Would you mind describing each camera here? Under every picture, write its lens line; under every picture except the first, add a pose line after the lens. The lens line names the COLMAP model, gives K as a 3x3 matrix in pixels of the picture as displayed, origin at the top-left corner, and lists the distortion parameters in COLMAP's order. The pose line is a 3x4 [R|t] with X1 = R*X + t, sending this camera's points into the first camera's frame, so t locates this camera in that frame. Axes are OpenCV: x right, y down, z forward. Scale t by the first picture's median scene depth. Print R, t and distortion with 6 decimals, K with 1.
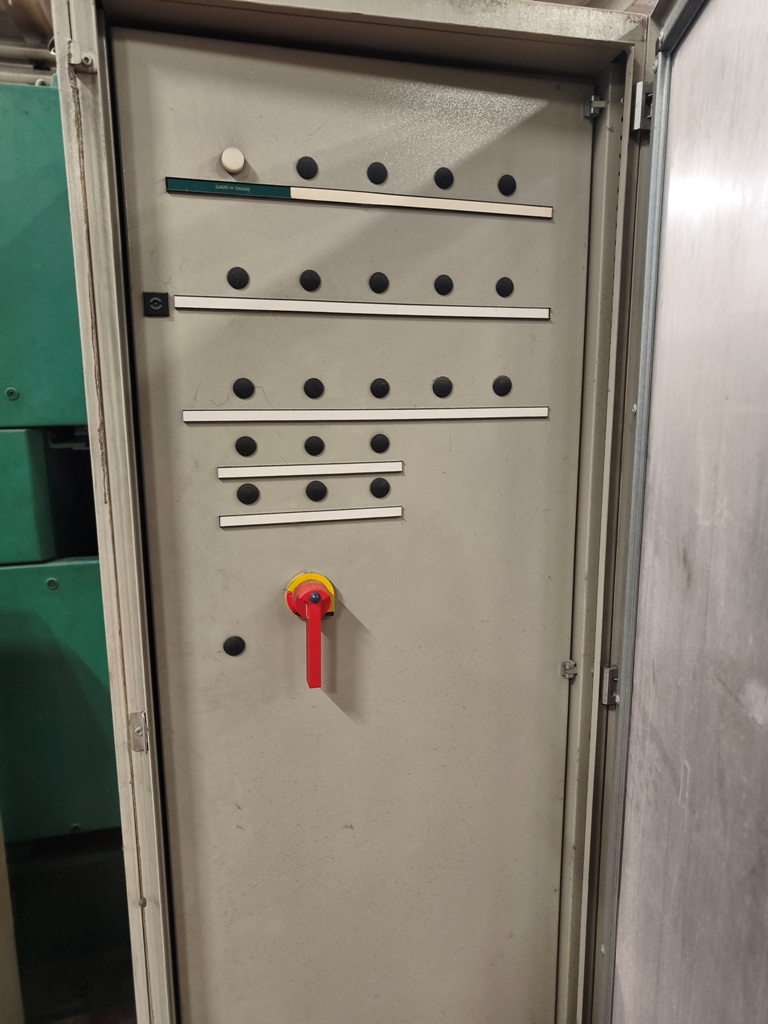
lens RADIAL K [[705.2, 0, 384.3], [0, 705.2, 532.3], [0, 0, 1]] dist [-0.004597, -0.002165]
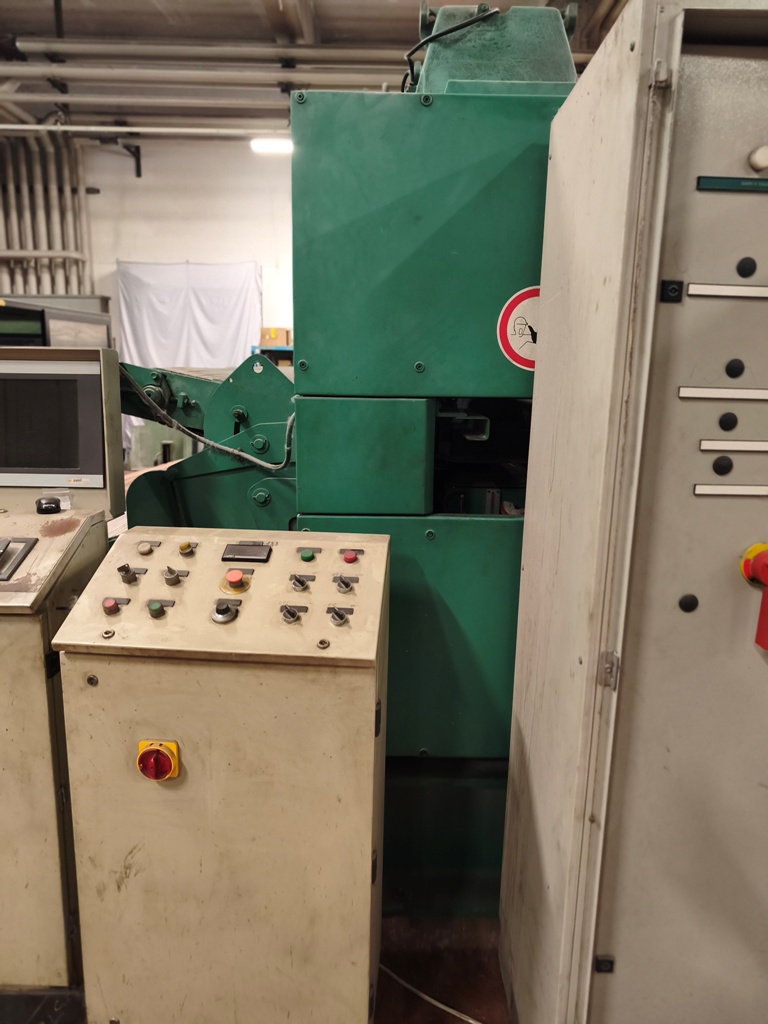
lens RADIAL K [[689.3, 0, 384.0], [0, 689.3, 512.0], [0, 0, 1]] dist [0.037383, -0.032899]
pose [[0.969041, 0.074146, -0.235503, -0.443037], [-0.072775, 0.997243, 0.014523, 0.039595], [0.235931, 0.003065, 0.971765, -0.165264]]
